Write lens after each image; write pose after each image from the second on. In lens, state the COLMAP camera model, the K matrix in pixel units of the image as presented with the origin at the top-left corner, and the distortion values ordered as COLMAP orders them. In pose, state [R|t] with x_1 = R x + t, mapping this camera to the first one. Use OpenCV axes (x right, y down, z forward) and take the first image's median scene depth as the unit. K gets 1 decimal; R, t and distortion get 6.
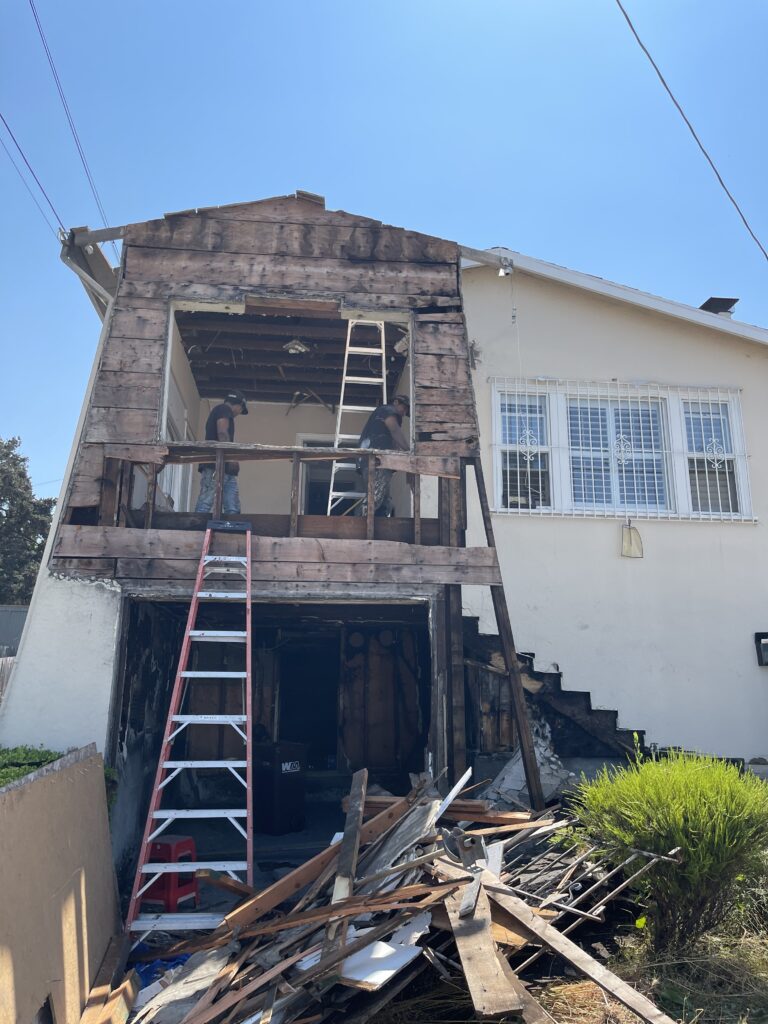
lens RADIAL K [[771.6, 0, 384.0], [0, 771.6, 512.0], [0, 0, 1]] dist [0.040599, -0.148914]
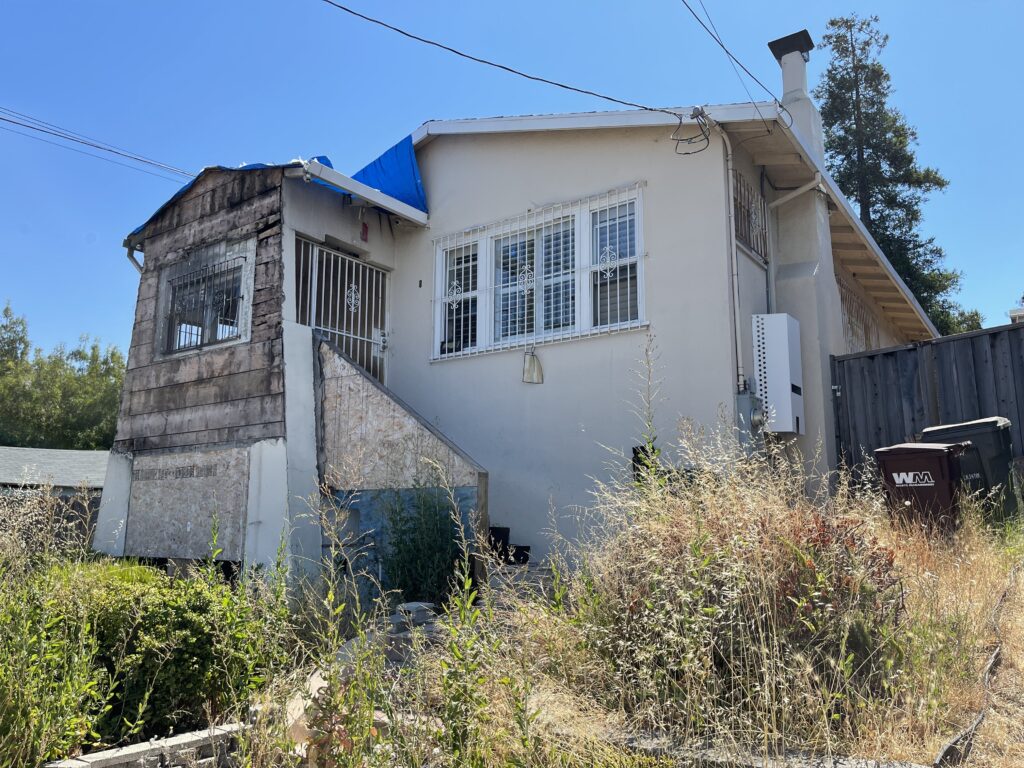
lens RADIAL K [[771.6, 0, 512.0], [0, 771.6, 384.0], [0, 0, 1]] dist [0.040599, -0.148914]
pose [[0.755091, -0.122620, -0.644051, 0.944675], [0.164431, 0.986376, 0.004985, 0.048420], [0.634665, -0.109666, 0.764966, 0.184557]]
